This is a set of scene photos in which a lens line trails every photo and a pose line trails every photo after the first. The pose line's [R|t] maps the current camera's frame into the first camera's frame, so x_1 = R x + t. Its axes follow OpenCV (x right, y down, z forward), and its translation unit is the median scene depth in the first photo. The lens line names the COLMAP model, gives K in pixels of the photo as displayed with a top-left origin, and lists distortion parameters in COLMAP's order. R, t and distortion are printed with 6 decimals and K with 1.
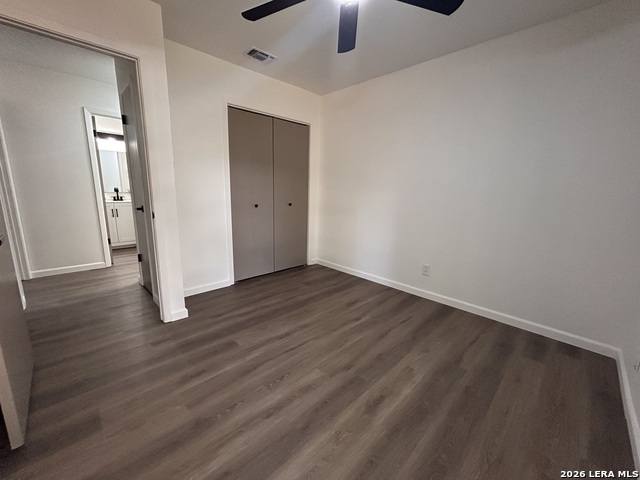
lens RADIAL K [[258.0, 0, 320.9], [0, 258.0, 240.4], [0, 0, 1]] dist [0.001665, 0.000412]
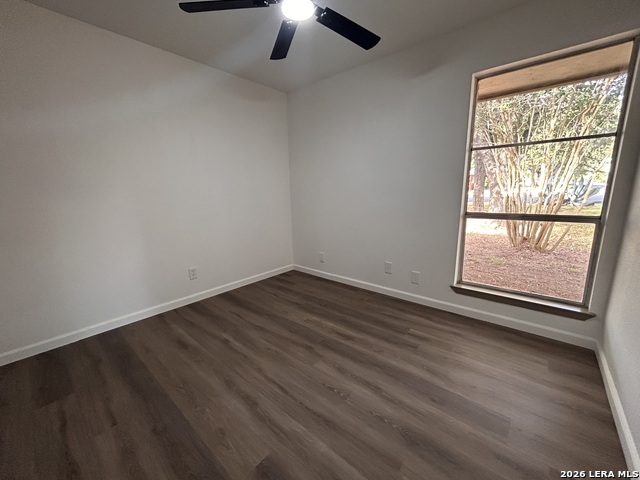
lens RADIAL K [[258.0, 0, 316.5], [0, 258.0, 243.6], [0, 0, 1]] dist [0.001665, 0.000412]
pose [[-0.057485, -0.236072, 0.970034, -0.748005], [0.224573, 0.943681, 0.242967, -0.172266], [-0.972760, 0.231810, -0.001232, 0.731273]]
